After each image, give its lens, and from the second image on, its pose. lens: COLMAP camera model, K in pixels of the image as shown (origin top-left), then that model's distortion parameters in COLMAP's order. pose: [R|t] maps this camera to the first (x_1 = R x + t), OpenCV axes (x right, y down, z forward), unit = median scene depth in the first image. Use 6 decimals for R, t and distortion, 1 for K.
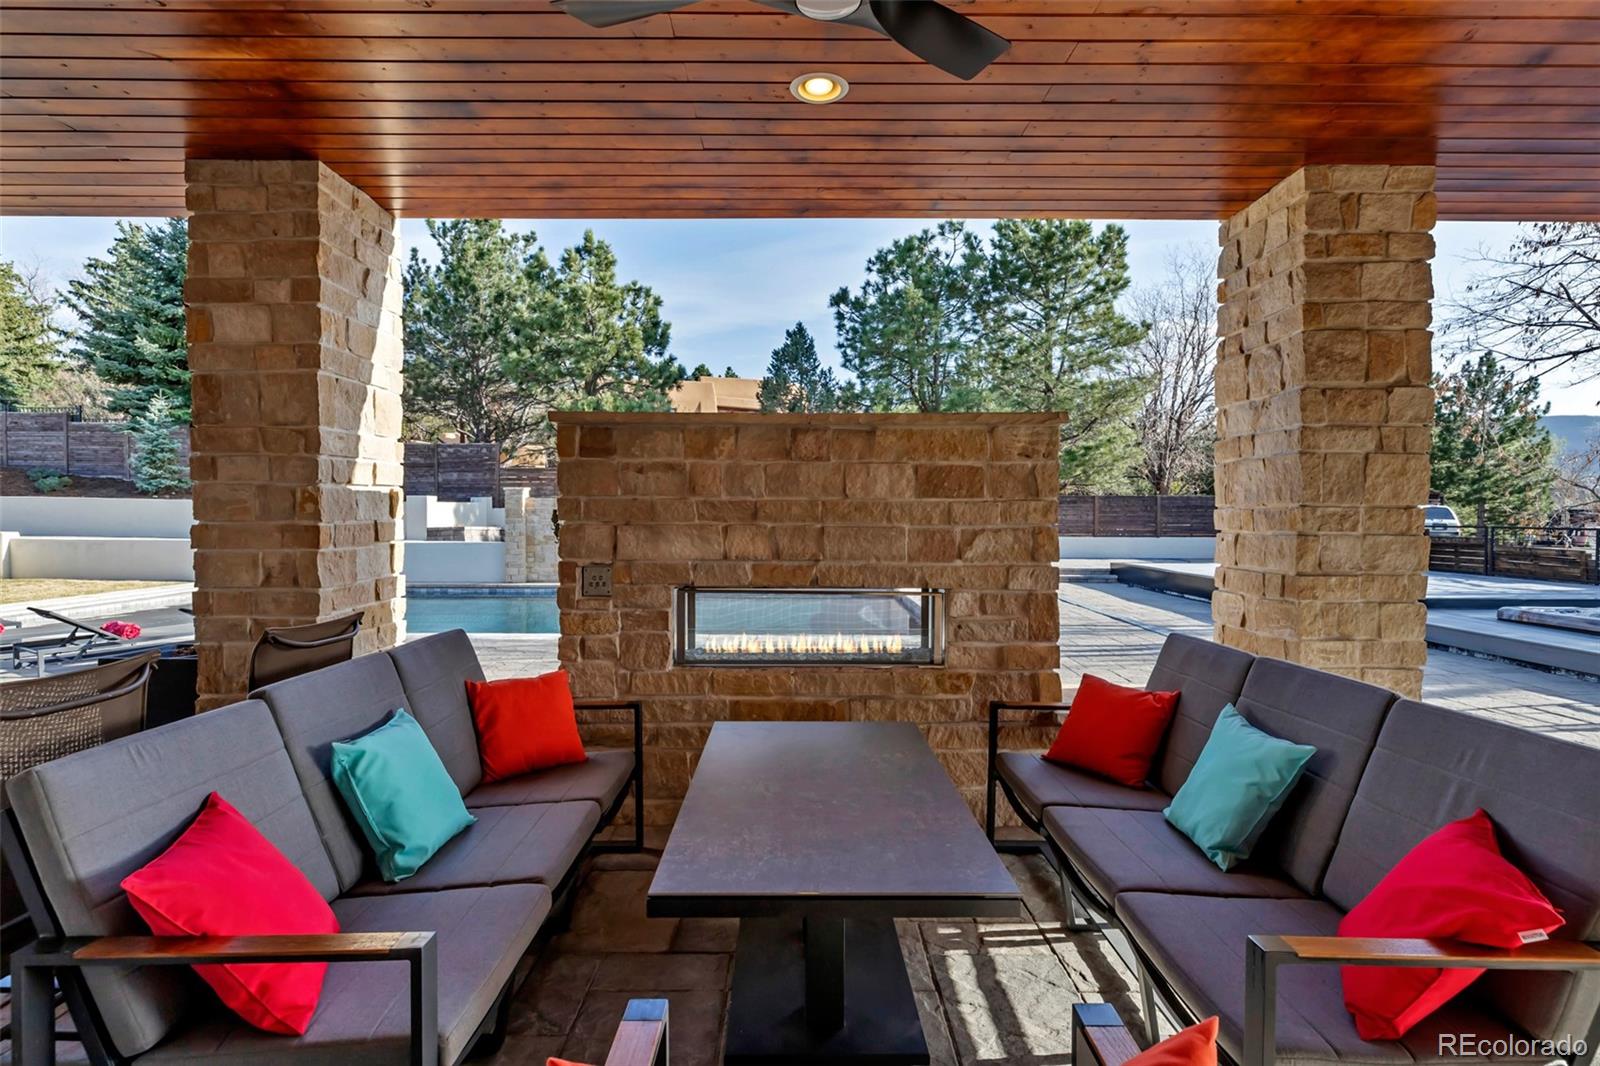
lens RADIAL K [[796.7, 0, 796.5], [0, 796.7, 530.6], [0, 0, 1]] dist [-0.000611, 0.001177]
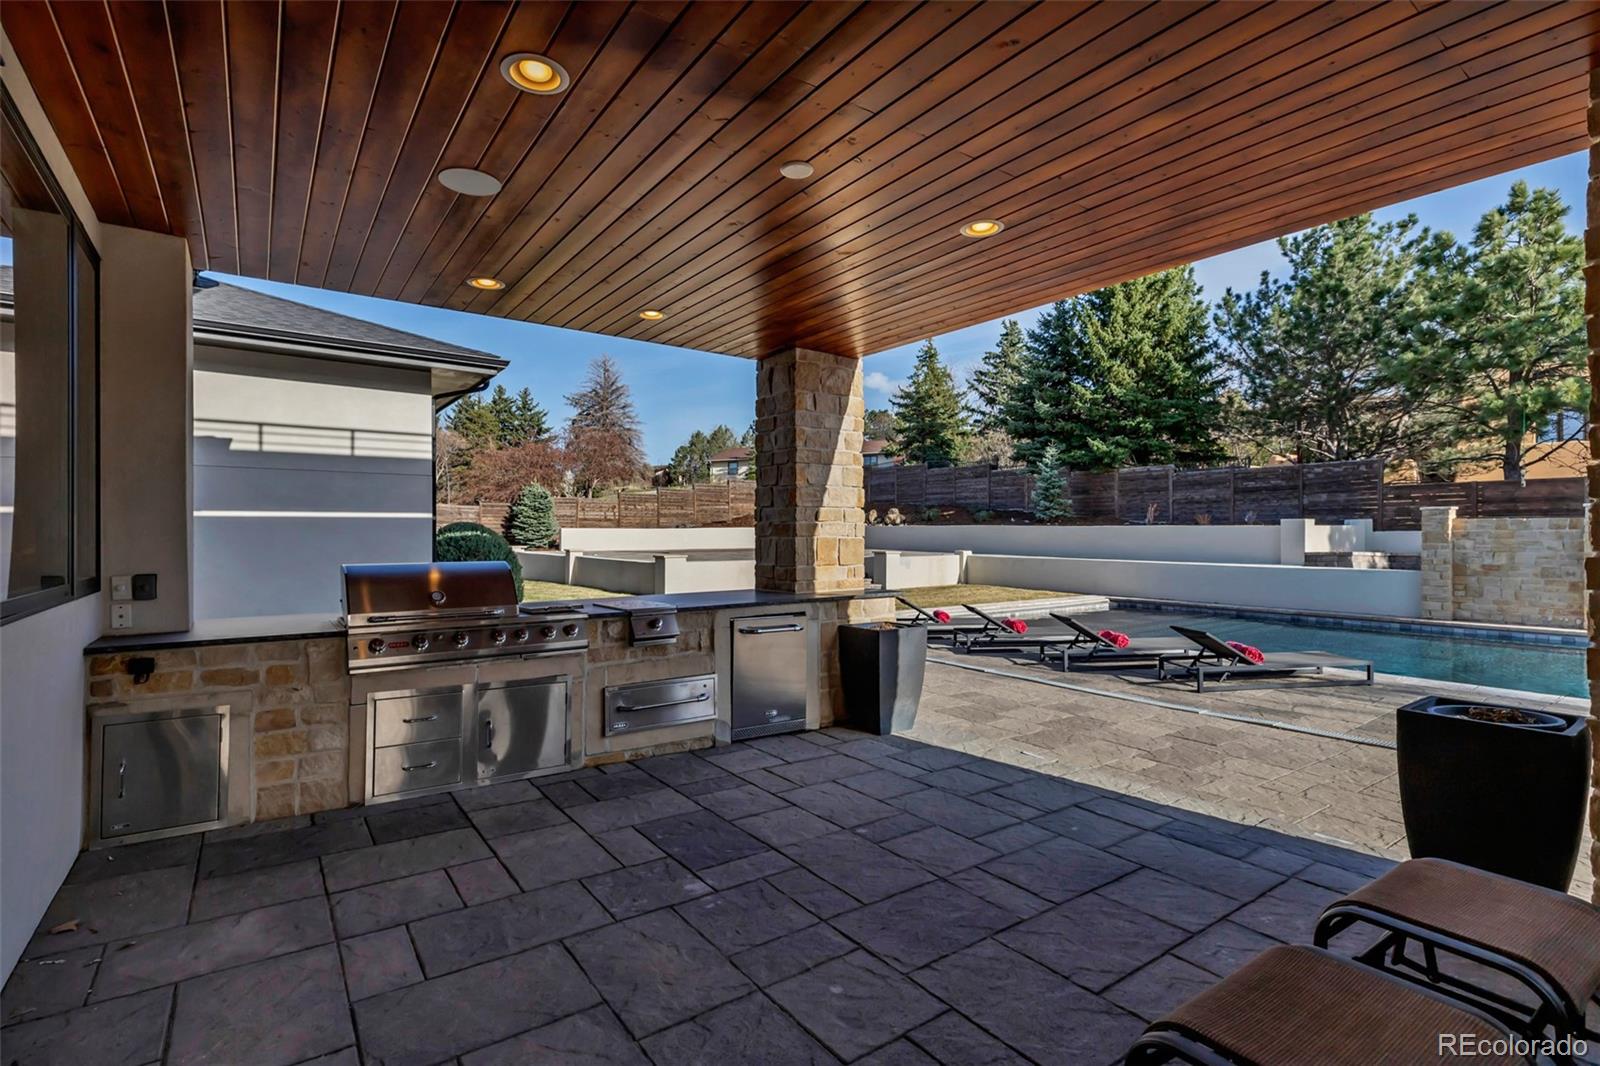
lens RADIAL K [[727.0, 0, 805.2], [0, 727.0, 532.1], [0, 0, 1]] dist [-0.000586, 0.000226]
pose [[0.599481, -0.005807, -0.800368, -0.110189], [-0.016440, 0.999673, -0.019567, -0.000932], [0.800220, 0.024888, 0.599190, 0.001024]]
